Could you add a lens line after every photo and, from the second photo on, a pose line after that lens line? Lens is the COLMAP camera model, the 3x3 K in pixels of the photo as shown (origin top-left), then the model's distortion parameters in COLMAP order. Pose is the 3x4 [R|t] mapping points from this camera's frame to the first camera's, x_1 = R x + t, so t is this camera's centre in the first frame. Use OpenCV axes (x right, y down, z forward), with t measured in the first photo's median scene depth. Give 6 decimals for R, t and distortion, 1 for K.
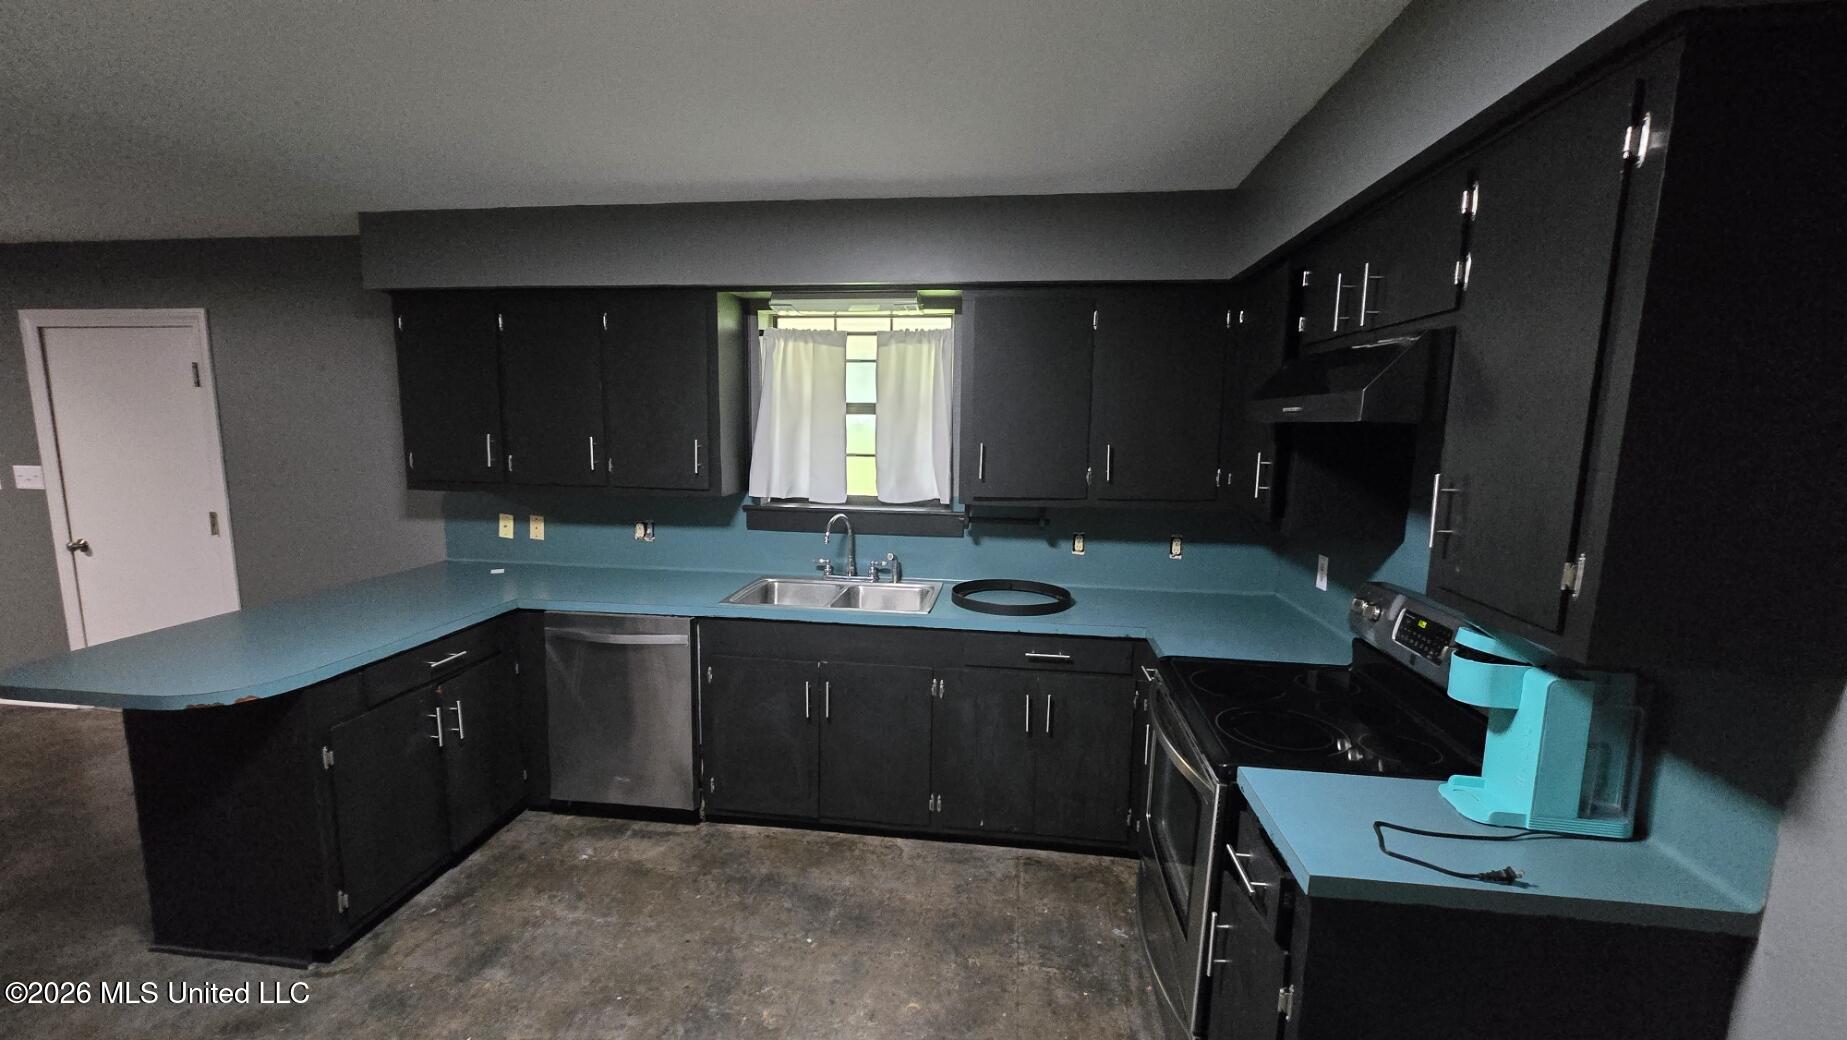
lens RADIAL K [[764.6, 0, 917.4], [0, 764.6, 530.1], [0, 0, 1]] dist [-0.002479, -0.000446]
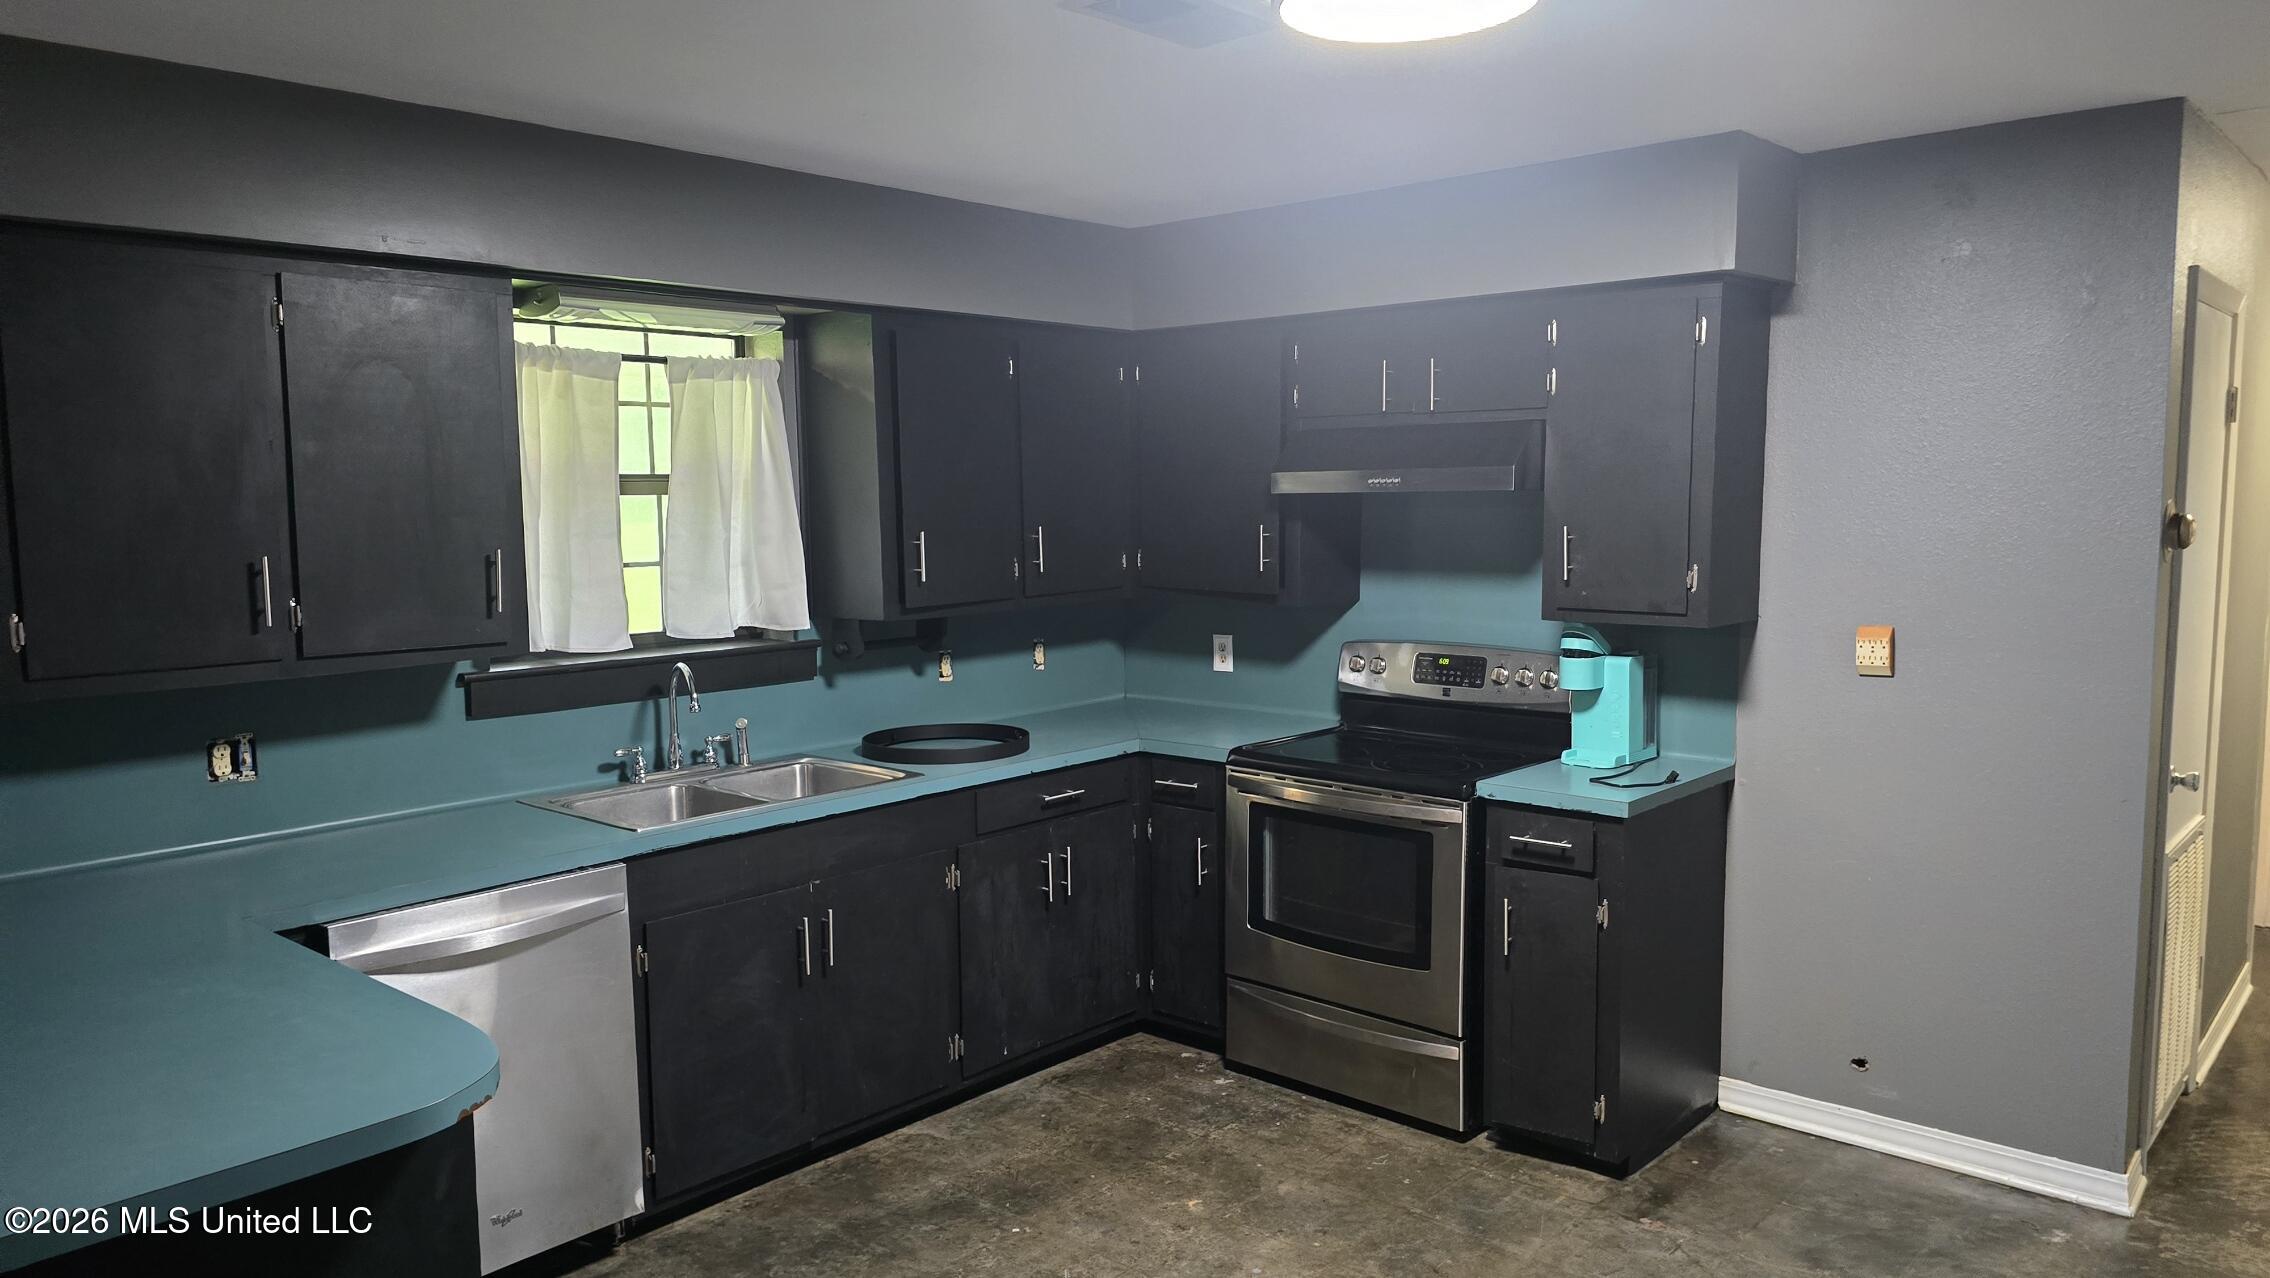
lens RADIAL K [[1553.9, 0, 1143.4], [0, 1553.9, 641.1], [0, 0, 1]] dist [0.071902, -0.071671]
pose [[0.558535, -0.102907, 0.823073, -0.920921], [0.138070, 0.989966, 0.030079, -0.024912], [-0.817909, 0.096842, 0.567138, 0.016983]]
